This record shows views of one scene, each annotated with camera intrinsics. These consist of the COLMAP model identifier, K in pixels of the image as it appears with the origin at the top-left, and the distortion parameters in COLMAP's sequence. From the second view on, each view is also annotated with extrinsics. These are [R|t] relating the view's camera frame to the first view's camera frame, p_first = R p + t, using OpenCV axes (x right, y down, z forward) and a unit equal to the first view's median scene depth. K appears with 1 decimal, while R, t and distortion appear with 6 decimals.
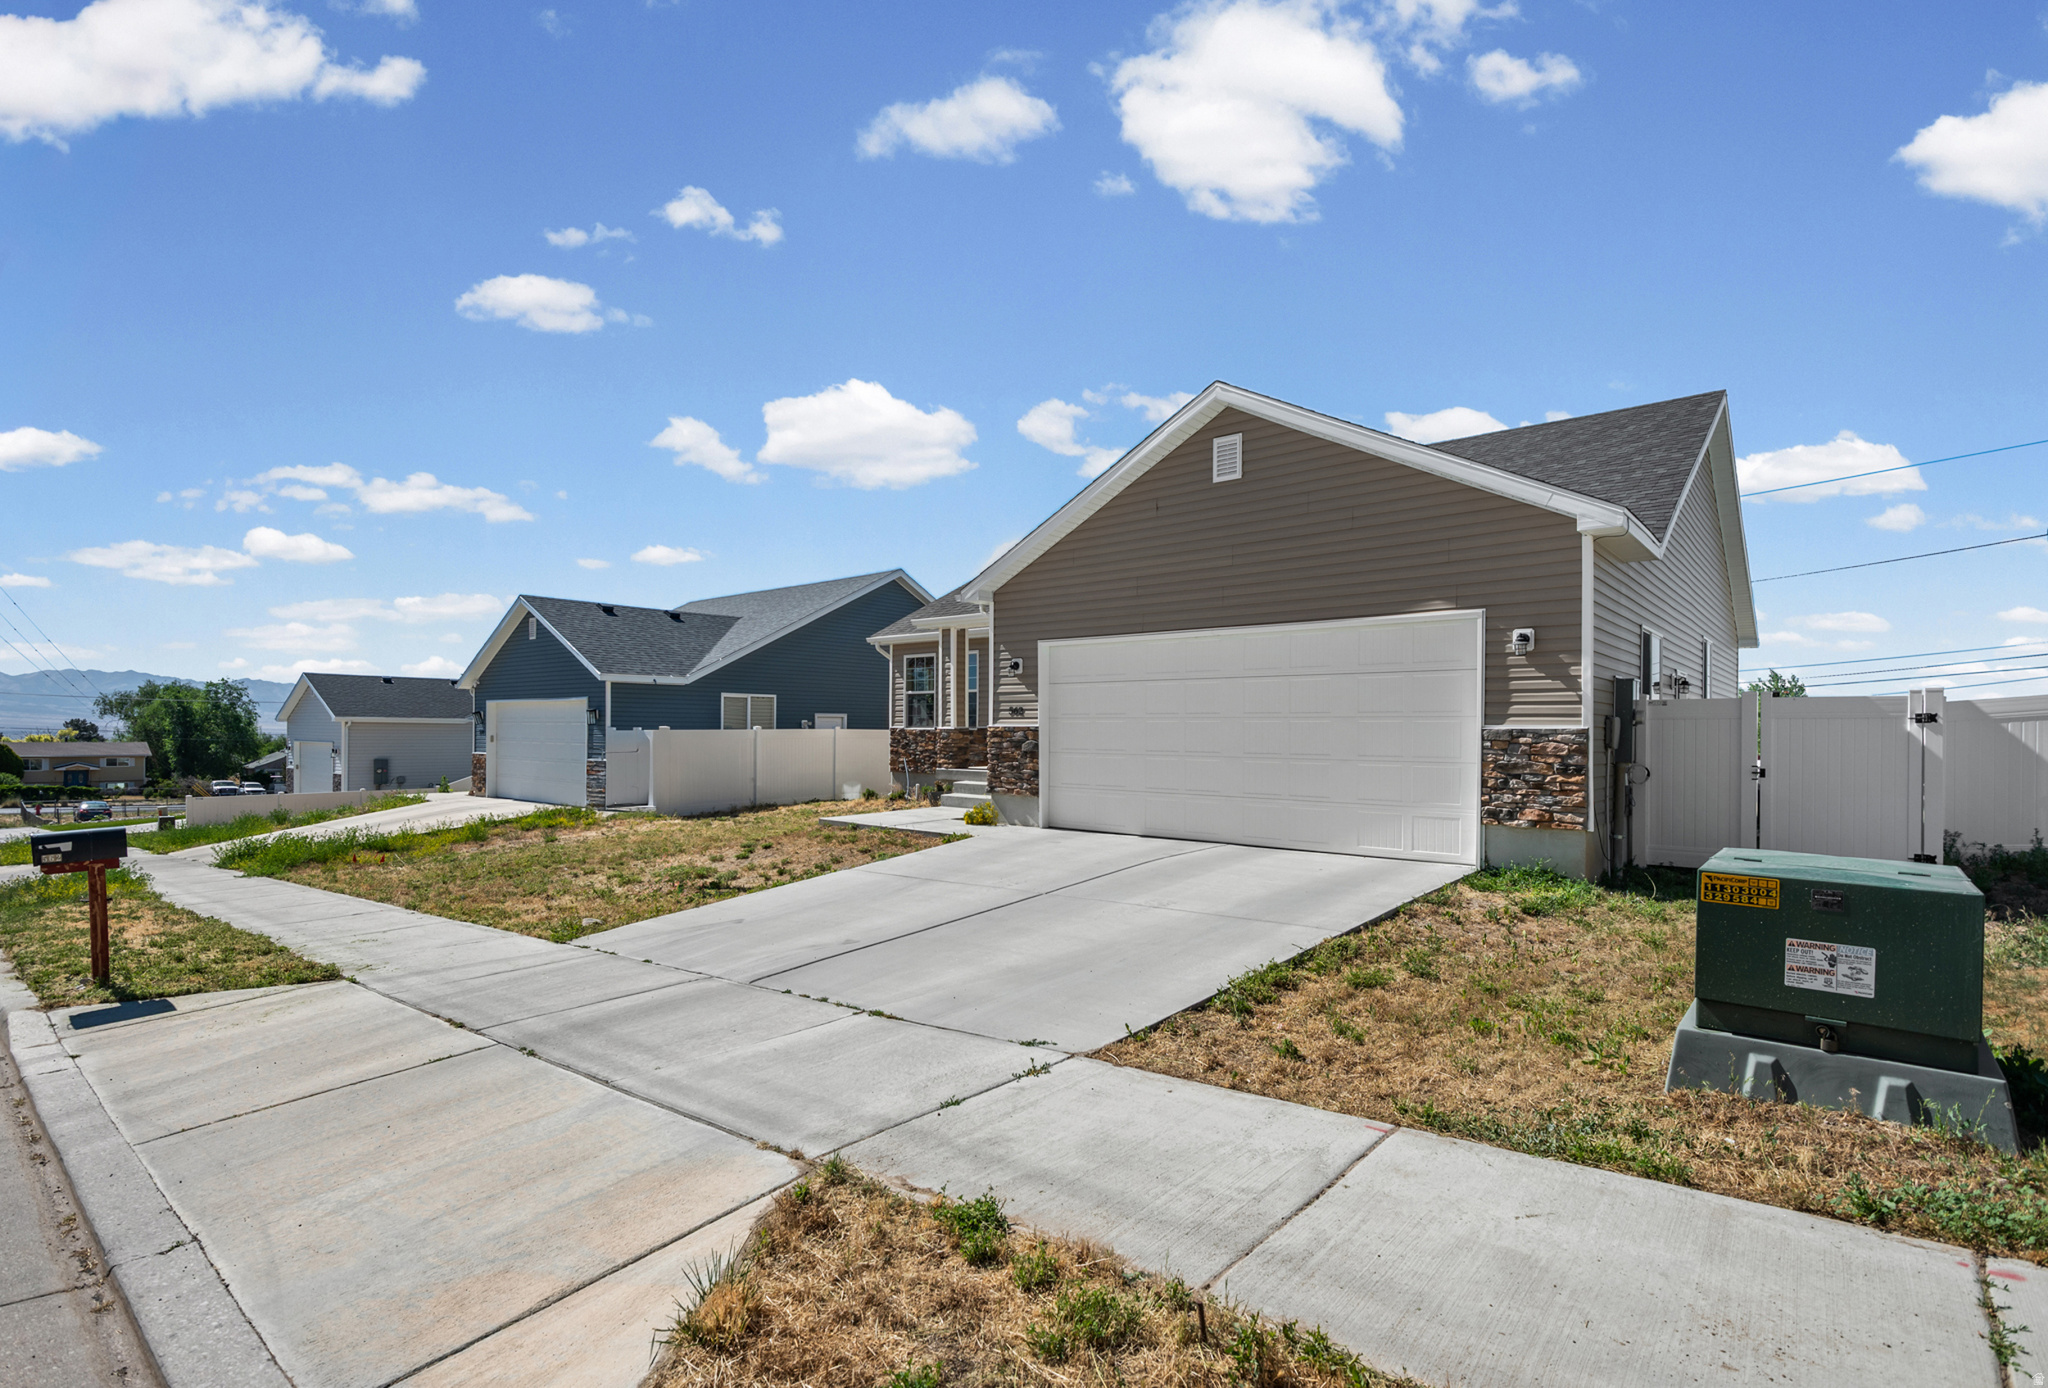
lens RADIAL K [[978.0, 0, 1024.2], [0, 978.0, 733.1], [0, 0, 1]] dist [0.000095, 0.000035]
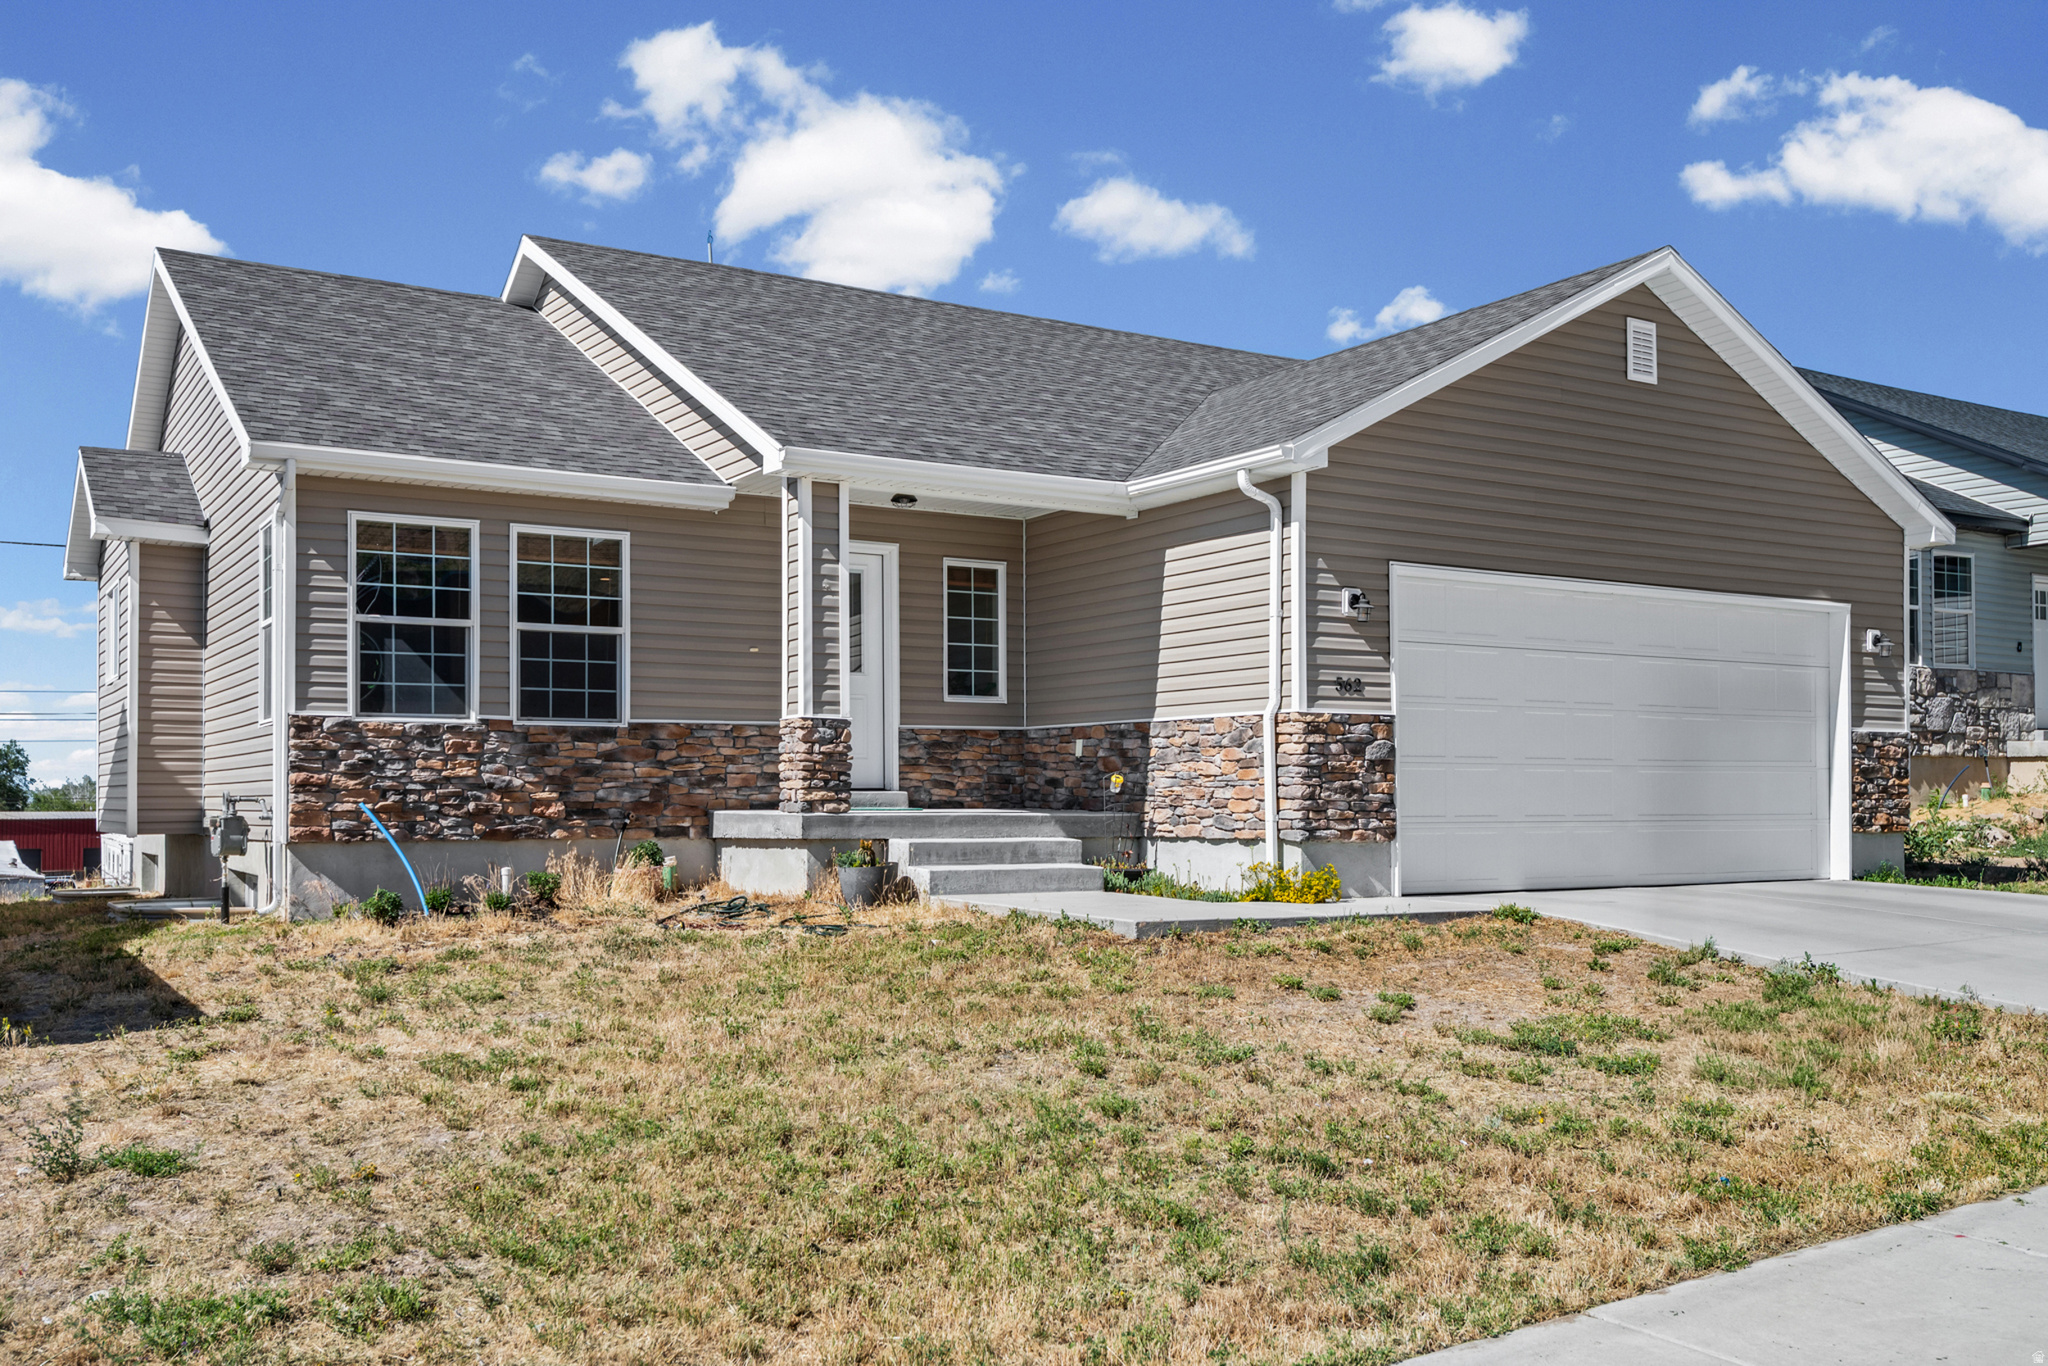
lens RADIAL K [[1783.1, 0, 1024.4], [0, 1783.1, 789.6], [0, 0, 1]] dist [0.004030, -0.000896]
pose [[0.302457, -0.002140, 0.953161, -1.019125], [0.004542, 0.999989, 0.000804, 0.033782], [-0.953152, 0.004086, 0.302463, 0.891767]]
